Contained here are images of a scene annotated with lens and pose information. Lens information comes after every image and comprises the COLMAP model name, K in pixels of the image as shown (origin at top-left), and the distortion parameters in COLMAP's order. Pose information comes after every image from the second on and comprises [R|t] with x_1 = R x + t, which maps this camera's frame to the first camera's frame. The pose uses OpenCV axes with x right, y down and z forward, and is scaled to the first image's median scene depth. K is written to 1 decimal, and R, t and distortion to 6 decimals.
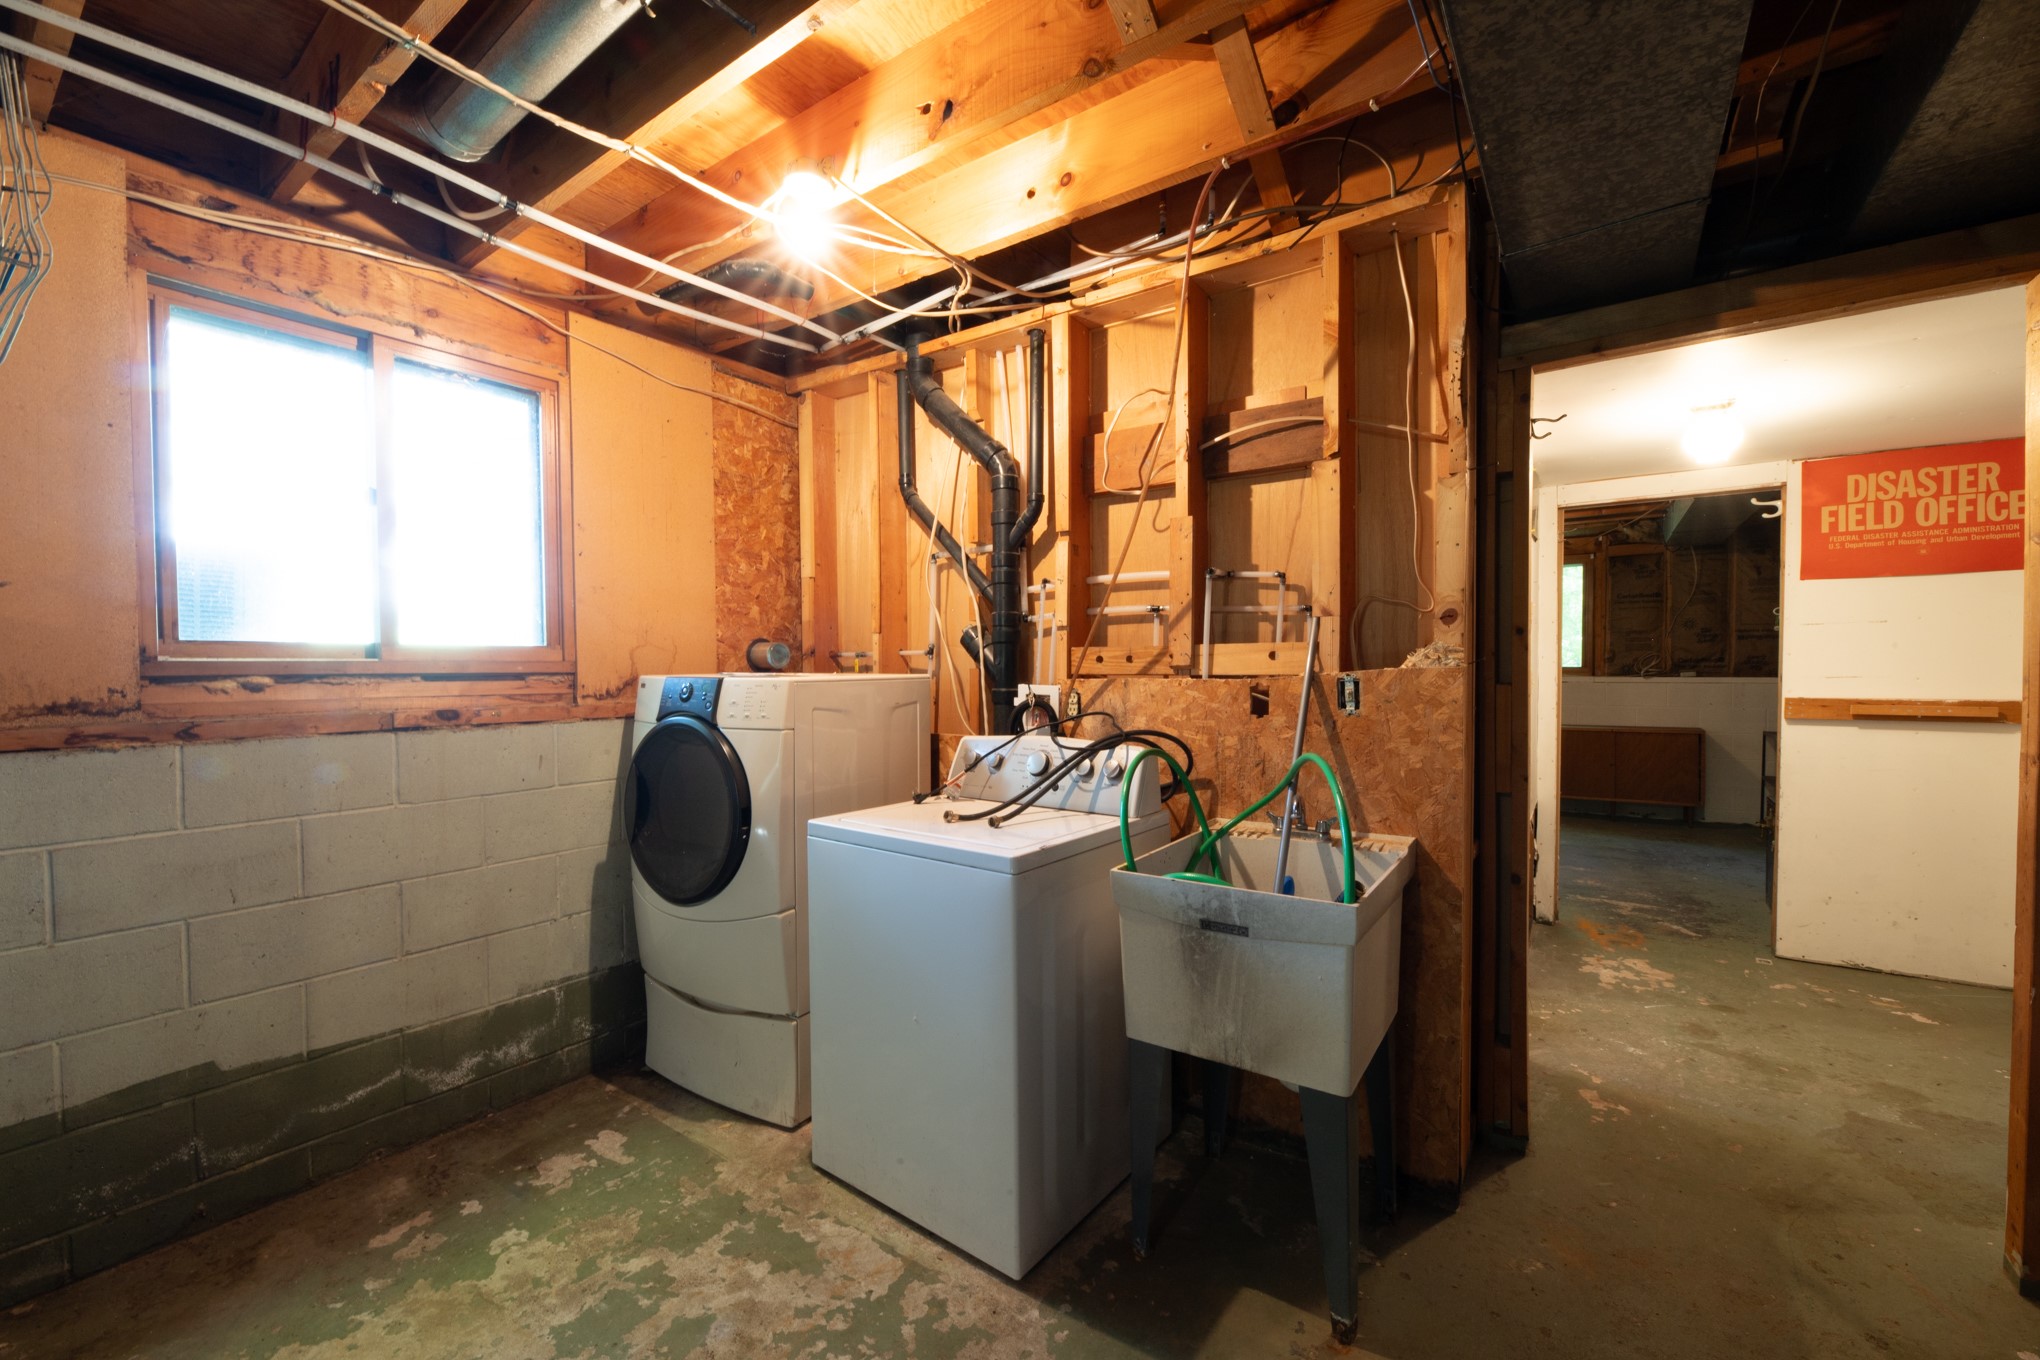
lens RADIAL K [[819.3, 0, 1015.9], [0, 819.3, 679.7], [0, 0, 1]] dist [0.000003, -0.003026]
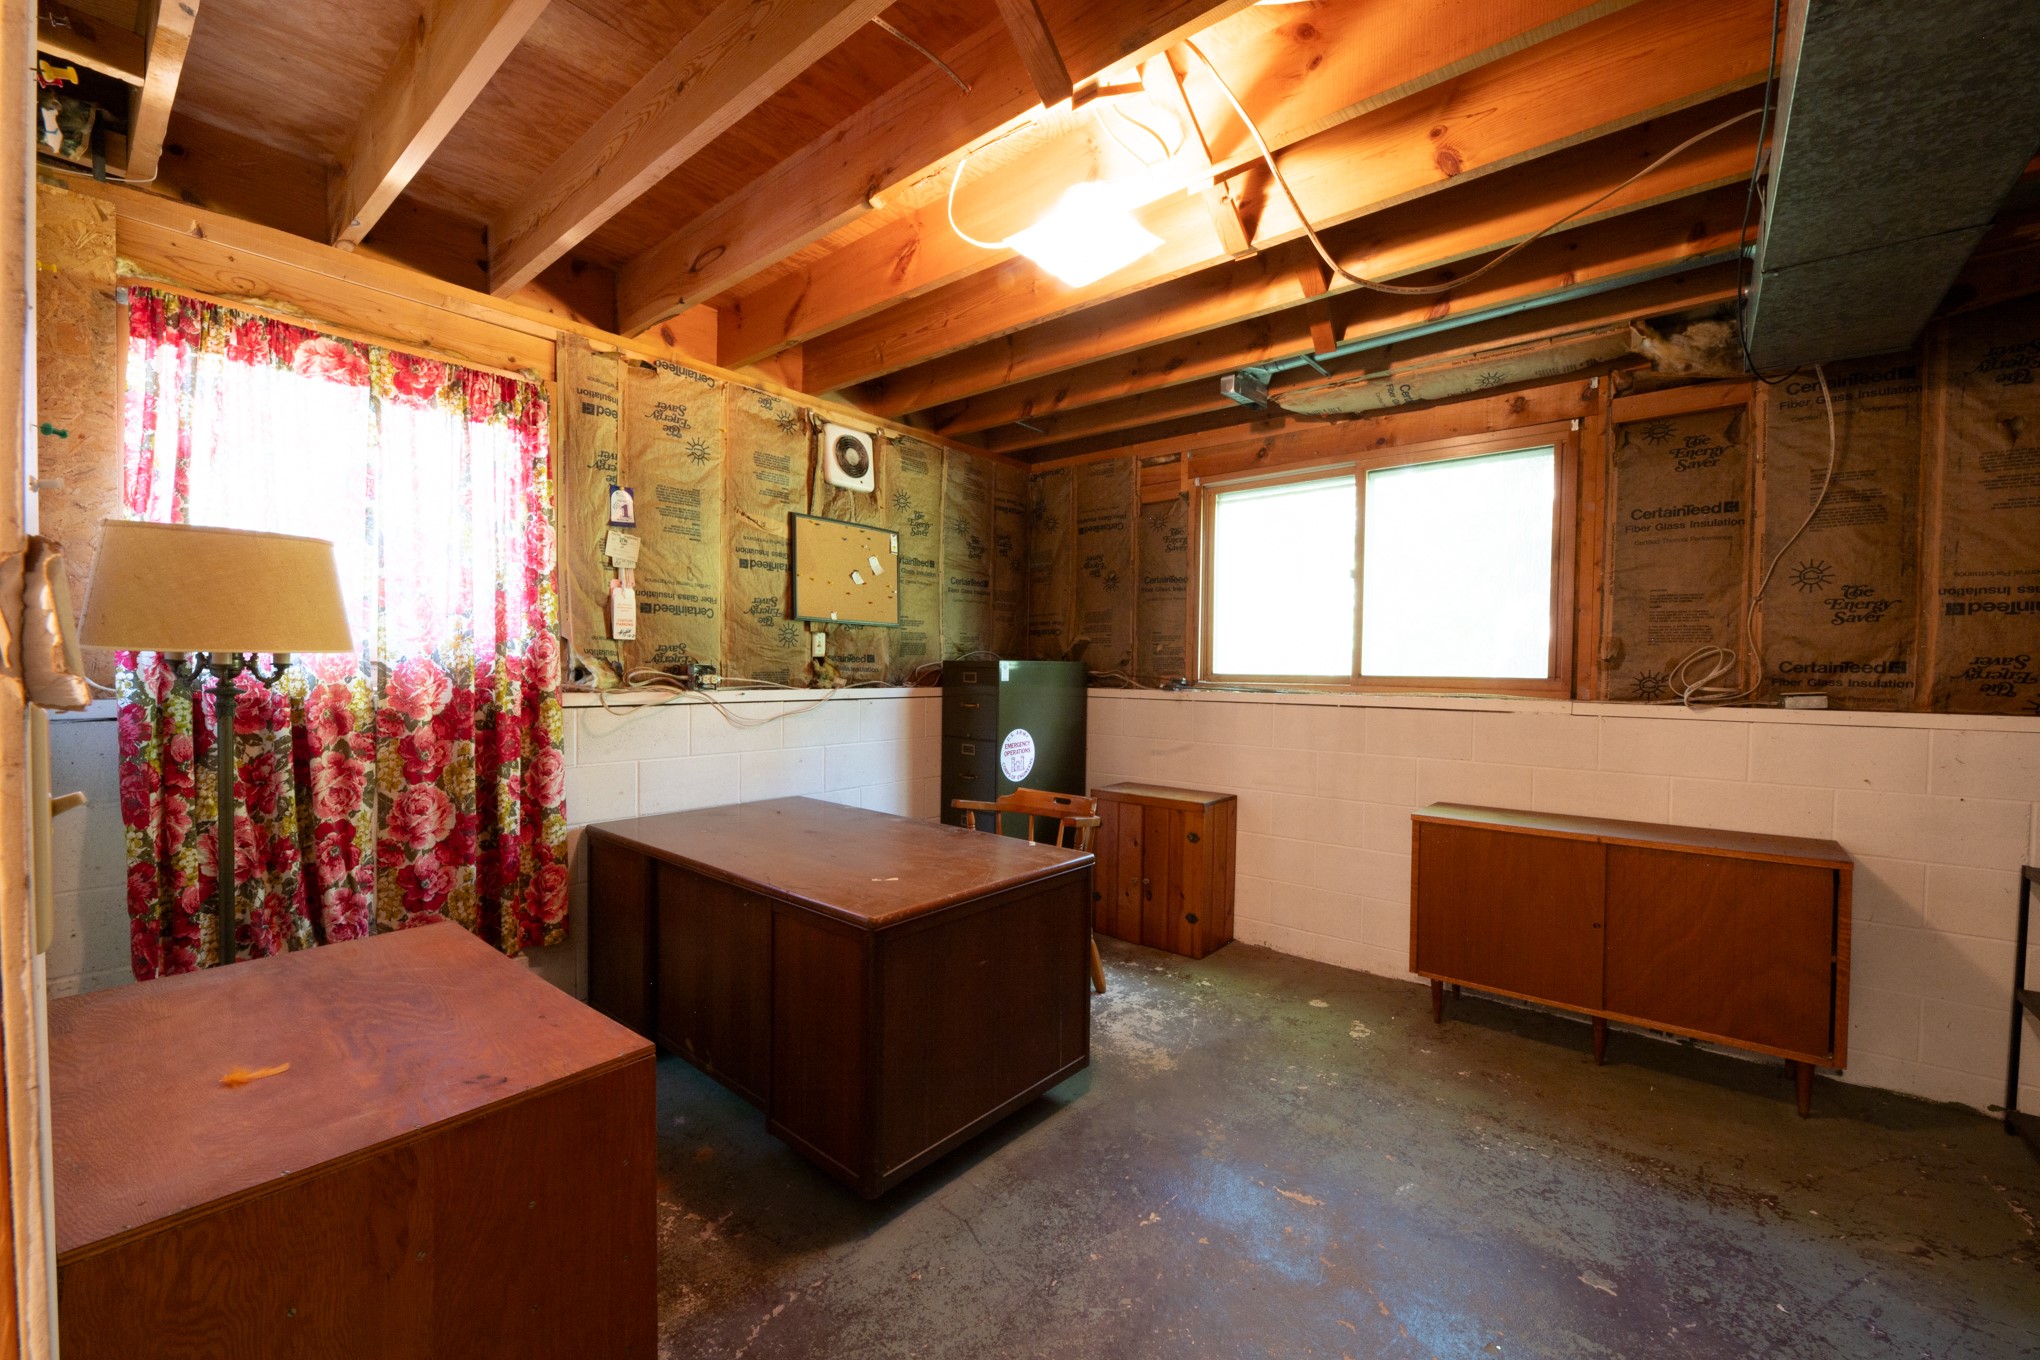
lens RADIAL K [[819.3, 0, 1022.8], [0, 819.3, 684.2], [0, 0, 1]] dist [0.000003, -0.003026]
pose [[0.997590, 0.016783, -0.067326, 0.462645], [-0.016266, 0.999834, 0.008221, -0.012317], [0.067453, -0.007106, 0.997697, 0.570386]]
